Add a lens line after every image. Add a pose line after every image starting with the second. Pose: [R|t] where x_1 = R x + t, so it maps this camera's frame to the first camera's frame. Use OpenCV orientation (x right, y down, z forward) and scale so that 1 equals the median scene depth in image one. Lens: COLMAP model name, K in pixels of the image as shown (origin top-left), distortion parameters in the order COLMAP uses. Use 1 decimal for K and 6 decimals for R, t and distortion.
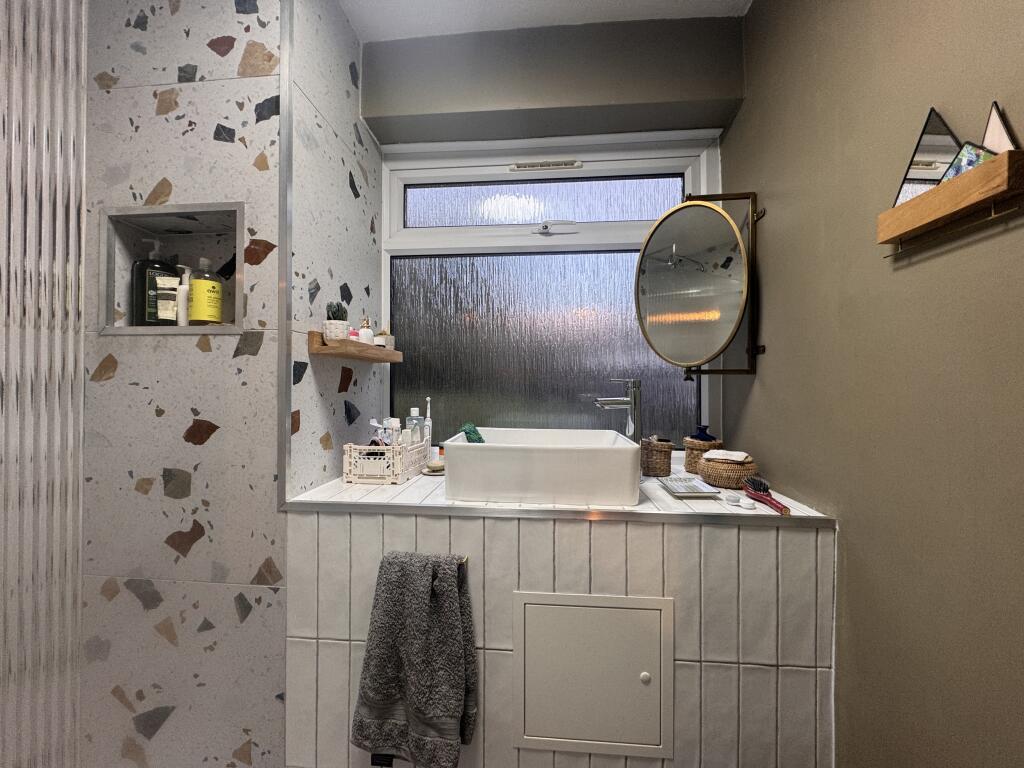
lens RADIAL K [[404.7, 0, 512.0], [0, 404.7, 384.0], [0, 0, 1]] dist [-0.004668, 0.000076]
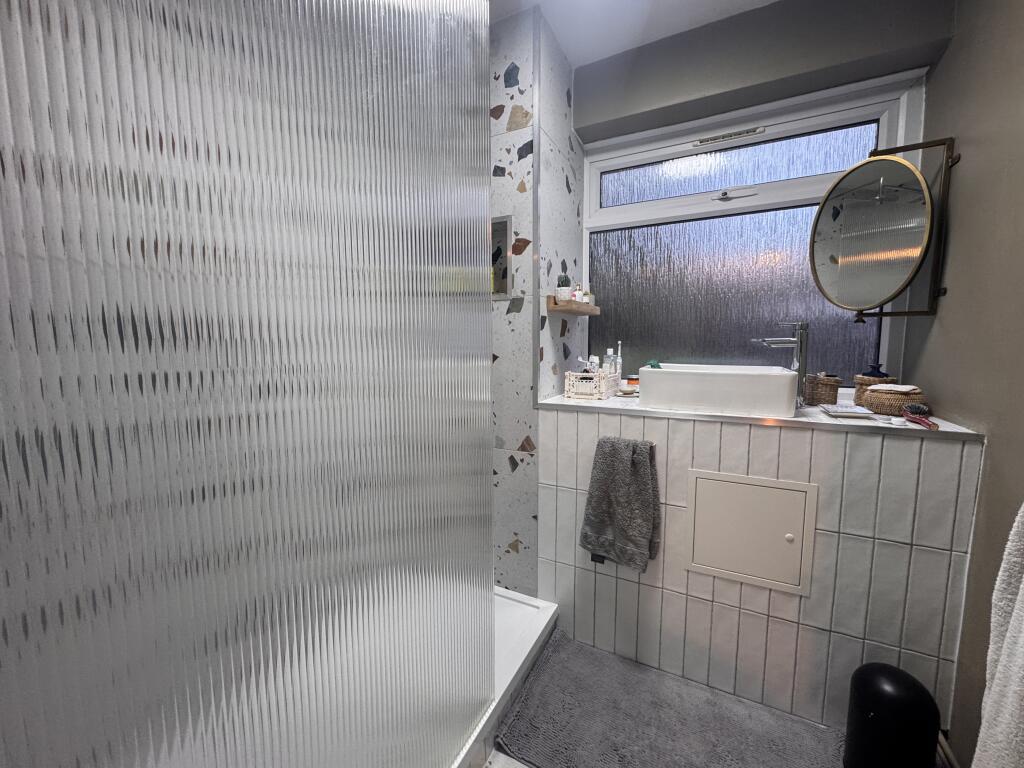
lens RADIAL K [[404.7, 0, 512.0], [0, 404.7, 384.0], [0, 0, 1]] dist [-0.004668, 0.000076]
pose [[0.925577, 0.031706, -0.377230, -0.041130], [0.009608, 0.994198, 0.107137, 0.038348], [0.378438, -0.102788, 0.919902, -0.513732]]
